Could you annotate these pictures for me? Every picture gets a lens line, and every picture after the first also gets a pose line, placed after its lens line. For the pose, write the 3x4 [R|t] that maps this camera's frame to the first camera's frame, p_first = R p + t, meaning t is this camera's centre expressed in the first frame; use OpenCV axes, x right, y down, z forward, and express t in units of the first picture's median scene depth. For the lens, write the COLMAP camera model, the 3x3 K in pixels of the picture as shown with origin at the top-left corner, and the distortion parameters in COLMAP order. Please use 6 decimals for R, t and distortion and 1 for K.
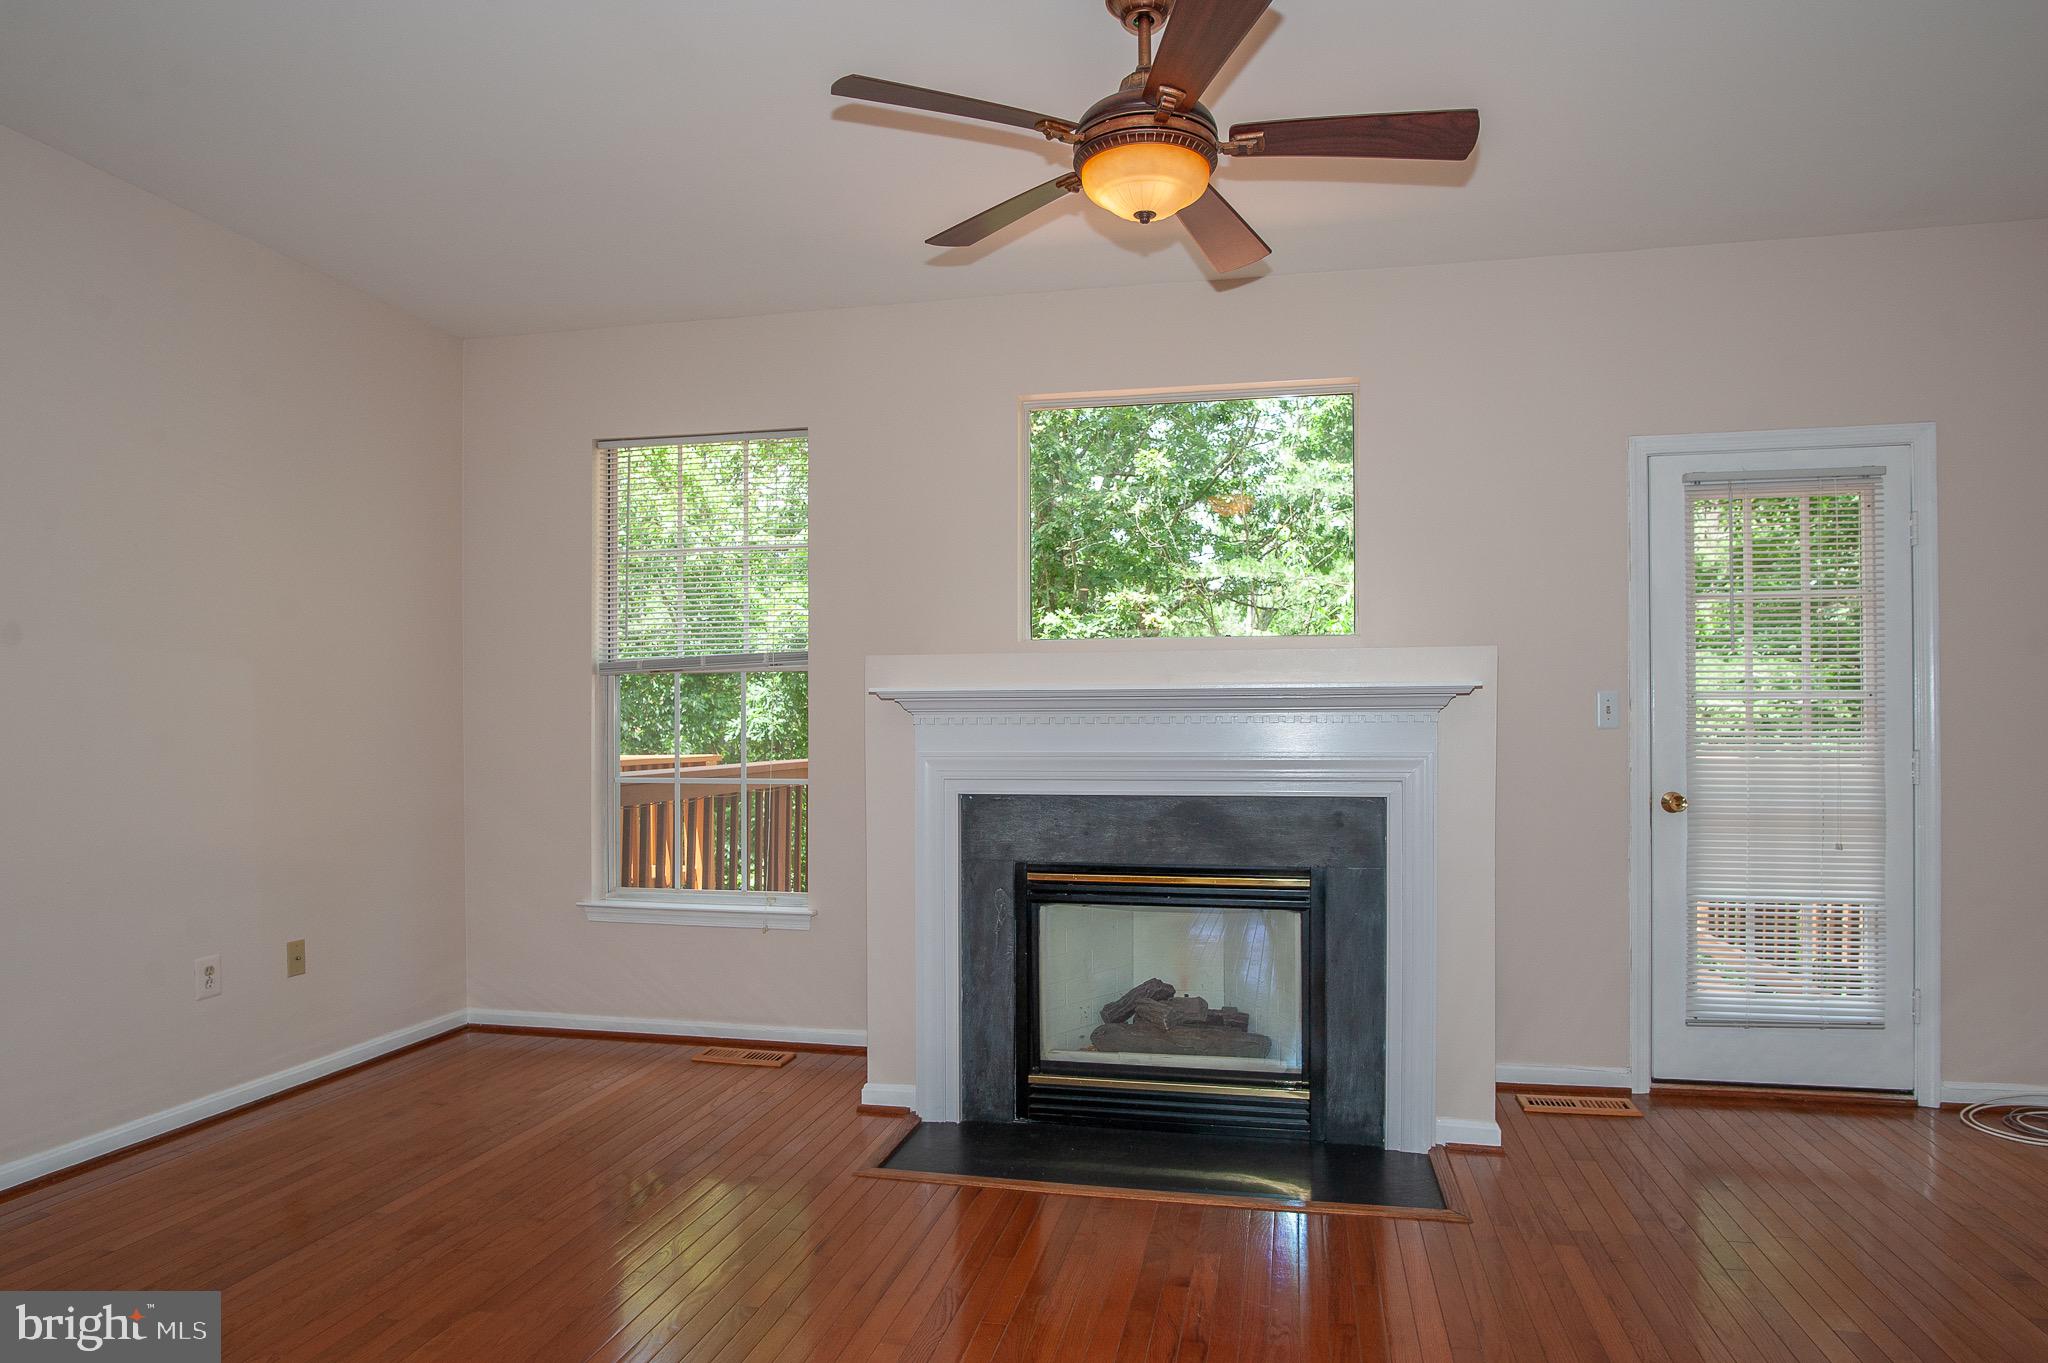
lens RADIAL K [[1209.2, 0, 1037.7], [0, 1209.2, 743.8], [0, 0, 1]] dist [-0.003188, 0.003395]
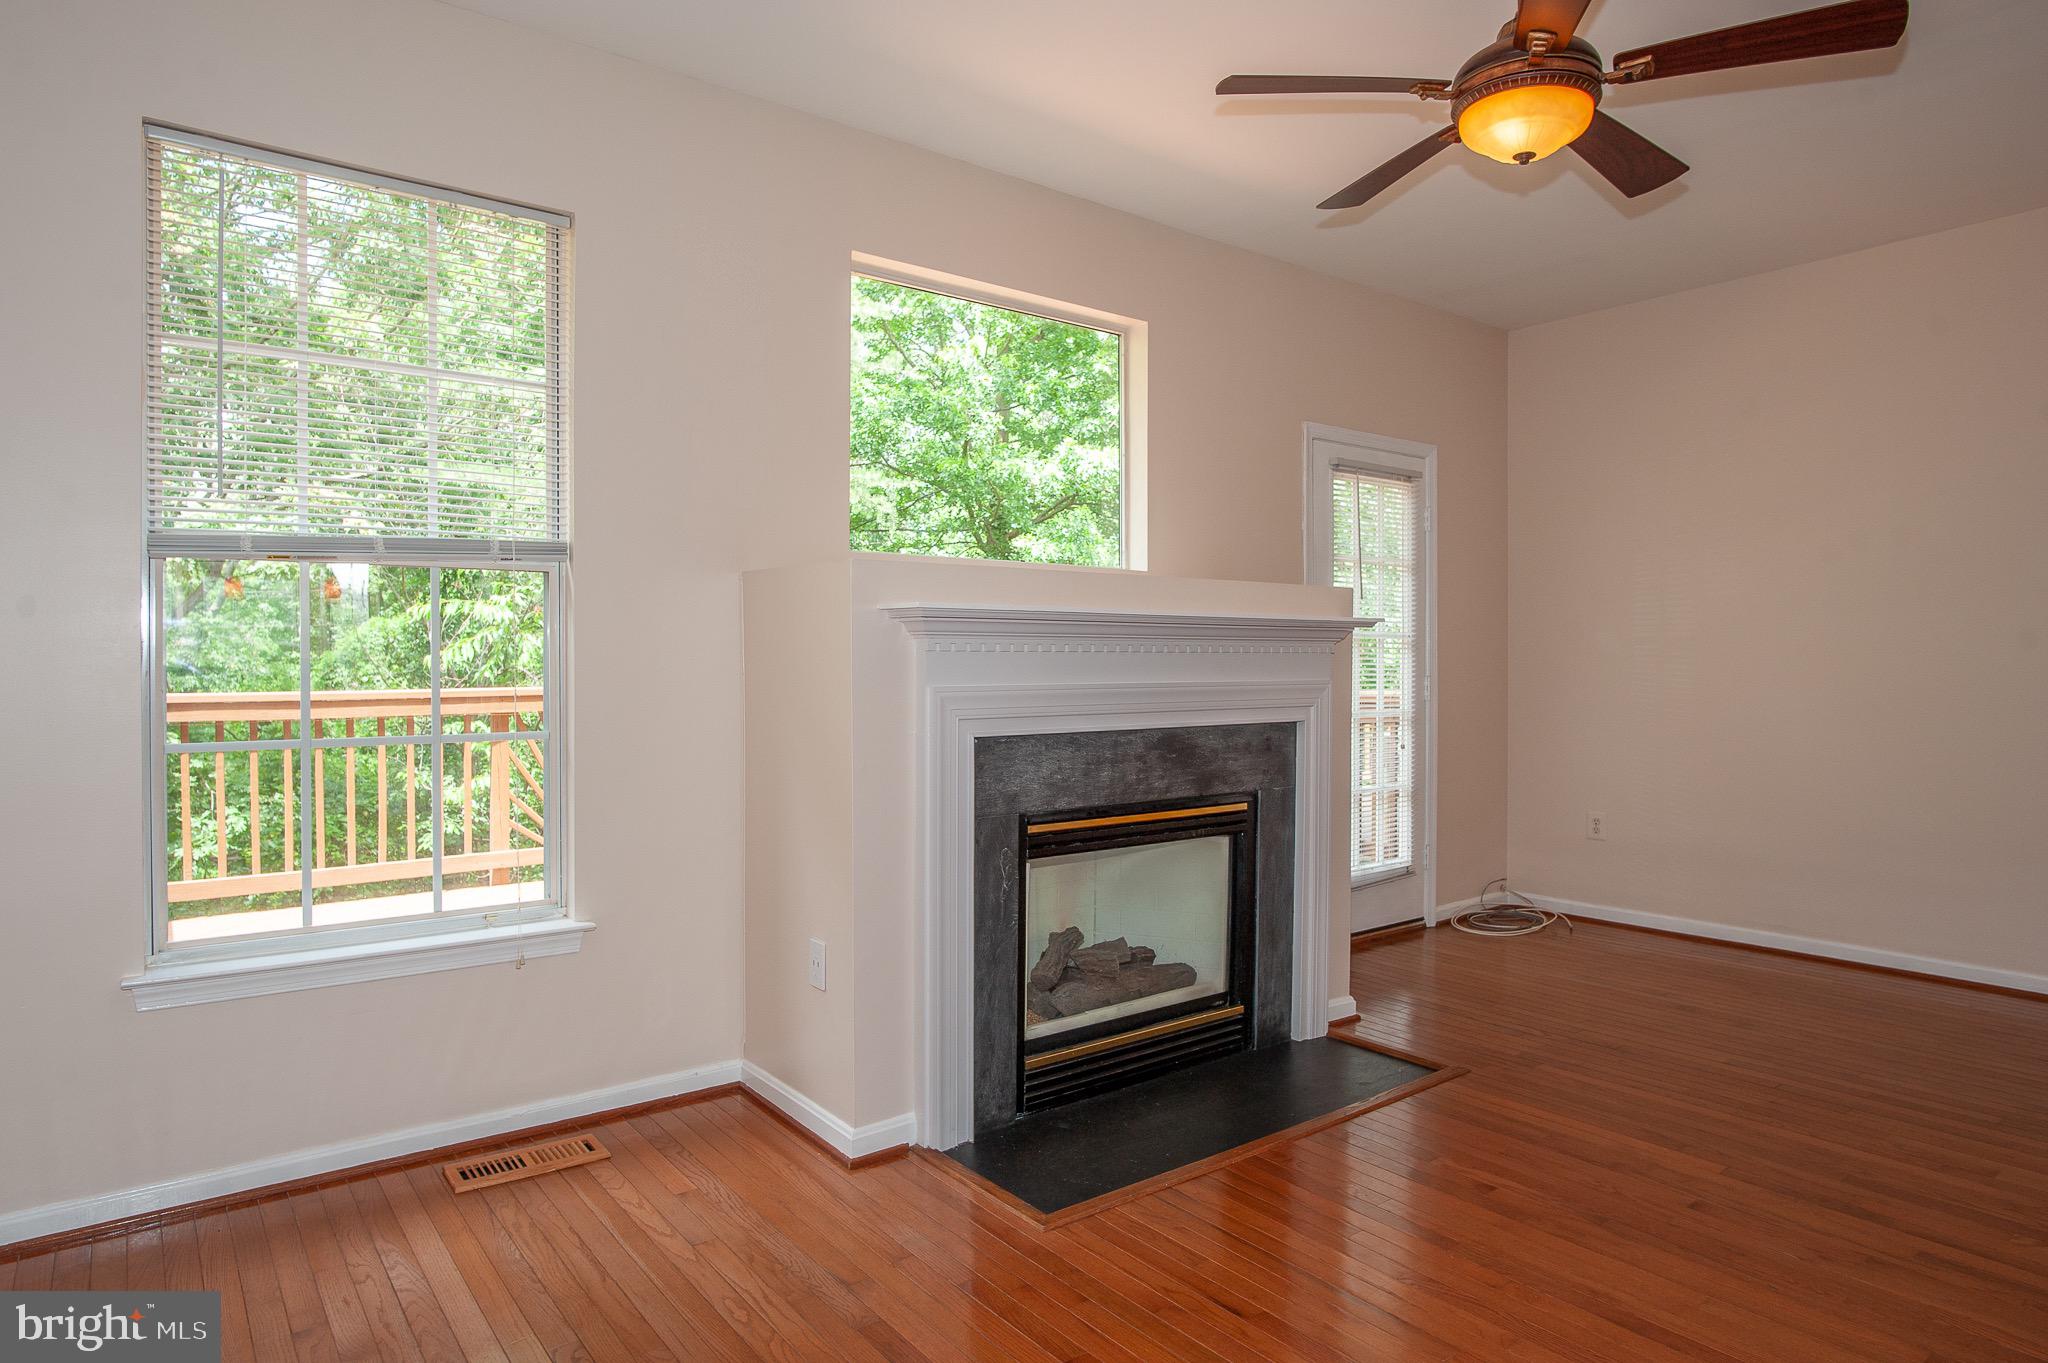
lens RADIAL K [[1209.2, 0, 1027.5], [0, 1209.2, 677.4], [0, 0, 1]] dist [-0.003188, 0.003395]
pose [[0.649295, -0.008243, 0.760492, -0.662561], [0.009178, 0.999953, 0.003003, -0.000795], [-0.760482, 0.005030, 0.649340, 0.444576]]
